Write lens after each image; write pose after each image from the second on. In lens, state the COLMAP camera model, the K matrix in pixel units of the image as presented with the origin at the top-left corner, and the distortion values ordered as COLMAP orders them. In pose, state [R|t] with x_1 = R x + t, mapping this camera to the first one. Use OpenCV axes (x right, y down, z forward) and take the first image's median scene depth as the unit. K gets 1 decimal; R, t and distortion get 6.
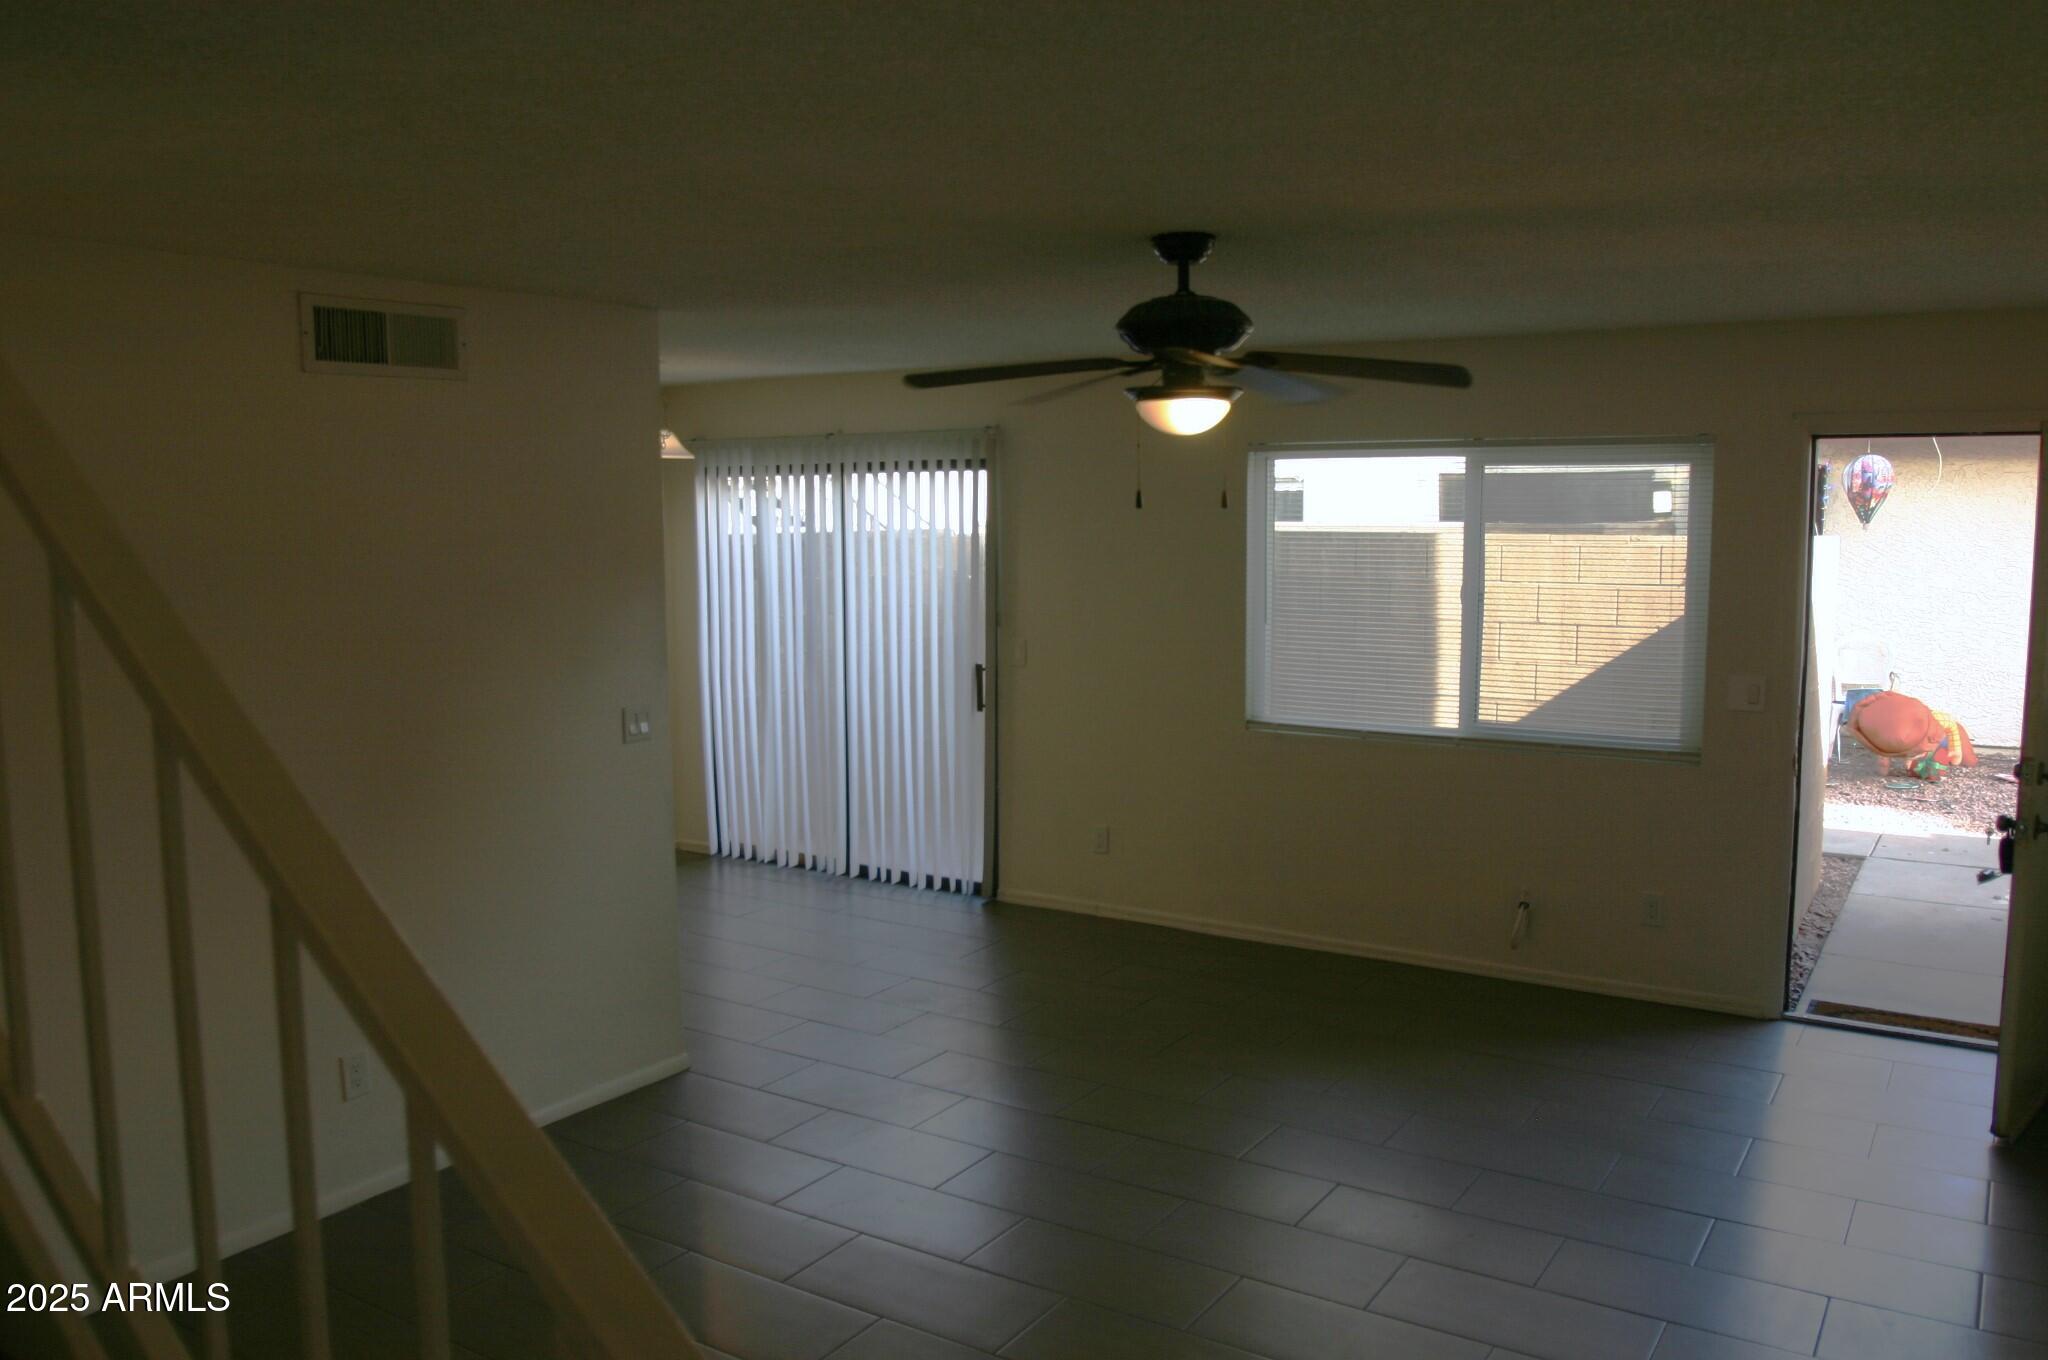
lens RADIAL K [[1600.0, 0, 1021.7], [0, 1600.0, 677.4], [0, 0, 1]] dist [-0.082142, 0.040028]
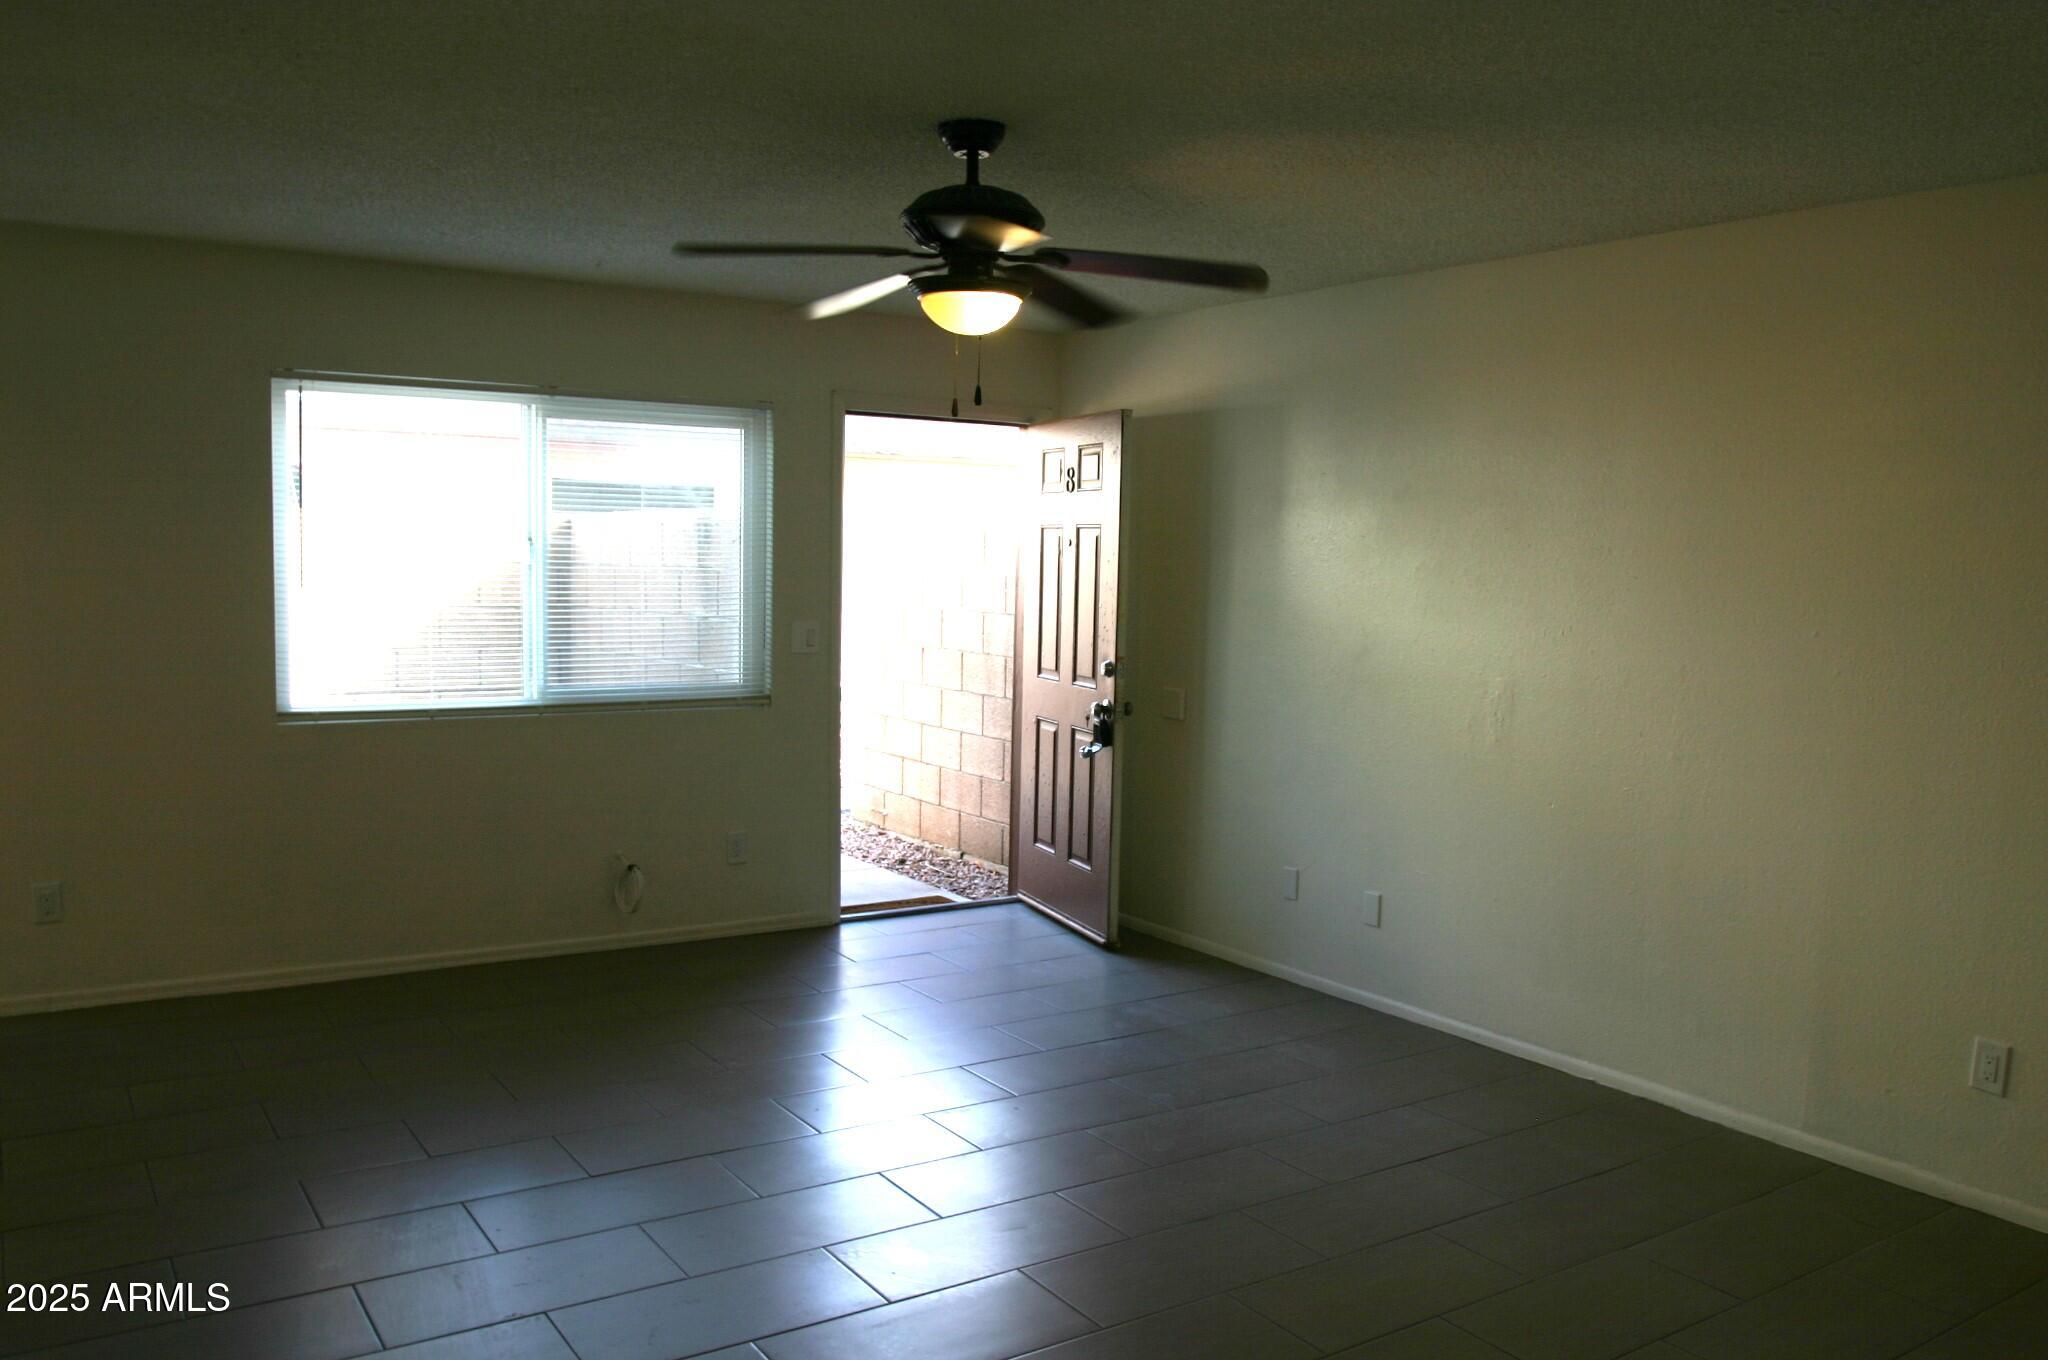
lens RADIAL K [[1600.0, 0, 1020.1], [0, 1600.0, 685.9], [0, 0, 1]] dist [-0.082142, 0.040028]
pose [[0.422961, -0.064900, 0.903821, -0.508888], [0.076686, 0.996417, 0.035662, 0.016405], [-0.902897, 0.054227, 0.426422, 0.397859]]
